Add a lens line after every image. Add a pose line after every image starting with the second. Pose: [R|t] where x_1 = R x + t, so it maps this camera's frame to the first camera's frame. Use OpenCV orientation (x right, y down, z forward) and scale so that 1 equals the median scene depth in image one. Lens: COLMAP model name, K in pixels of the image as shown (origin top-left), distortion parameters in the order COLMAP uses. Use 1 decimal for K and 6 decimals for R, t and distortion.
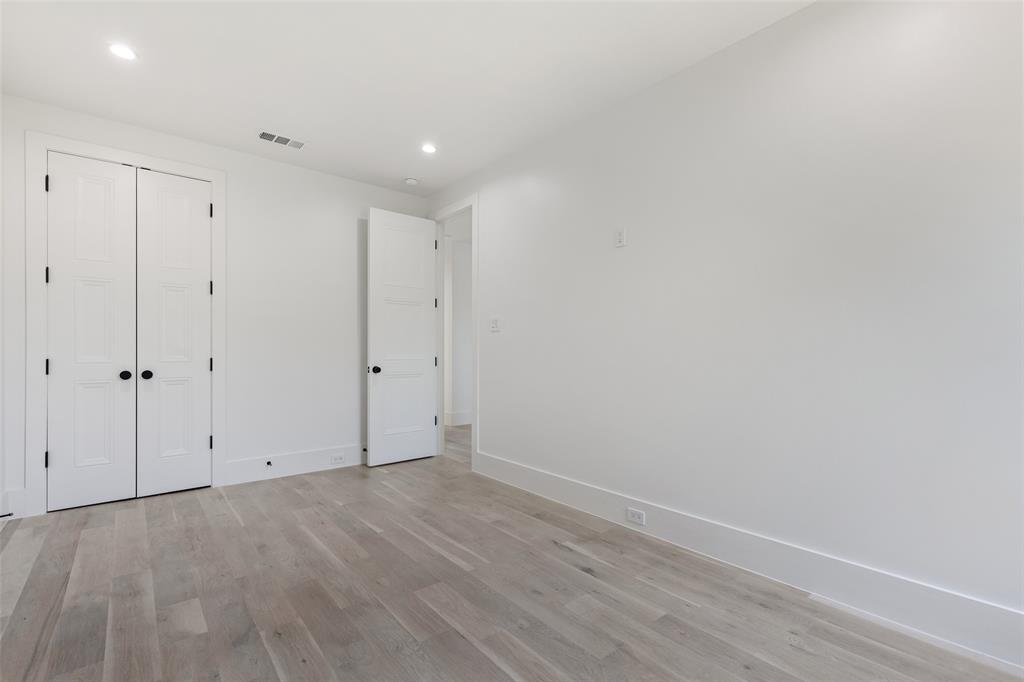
lens RADIAL K [[468.2, 0, 514.3], [0, 468.2, 350.7], [0, 0, 1]] dist [-0.000510, -0.000446]
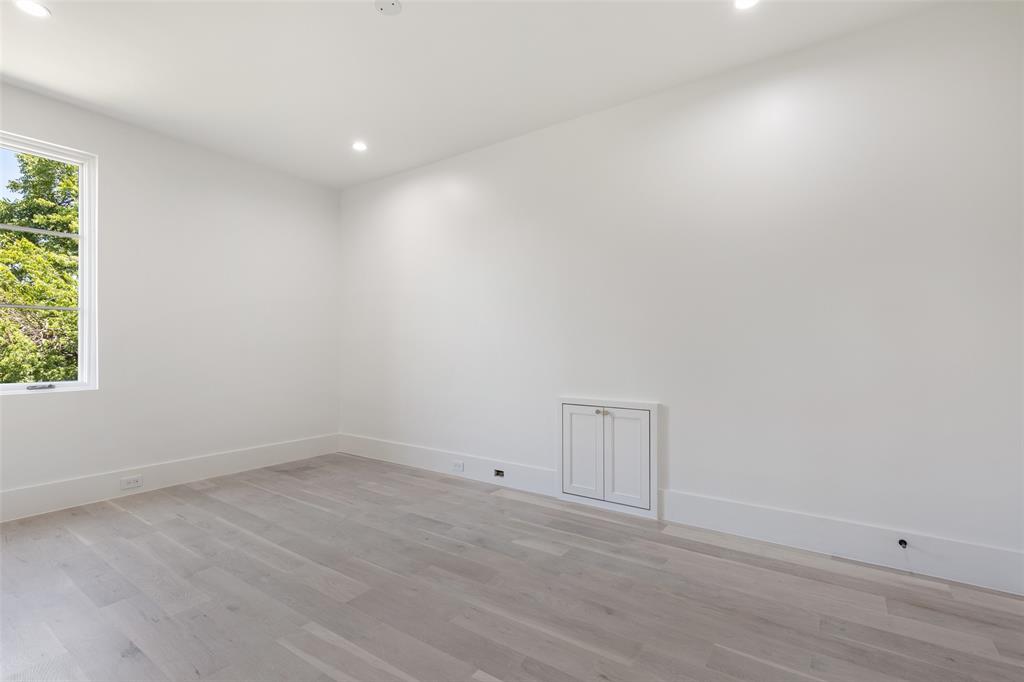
lens RADIAL K [[468.2, 0, 514.3], [0, 468.2, 350.7], [0, 0, 1]] dist [-0.000510, -0.000446]
pose [[-0.963305, -0.003599, -0.268384, -0.256072], [-0.004683, 0.999983, 0.003399, 0.005933], [0.268367, 0.004531, -0.963306, 2.209807]]
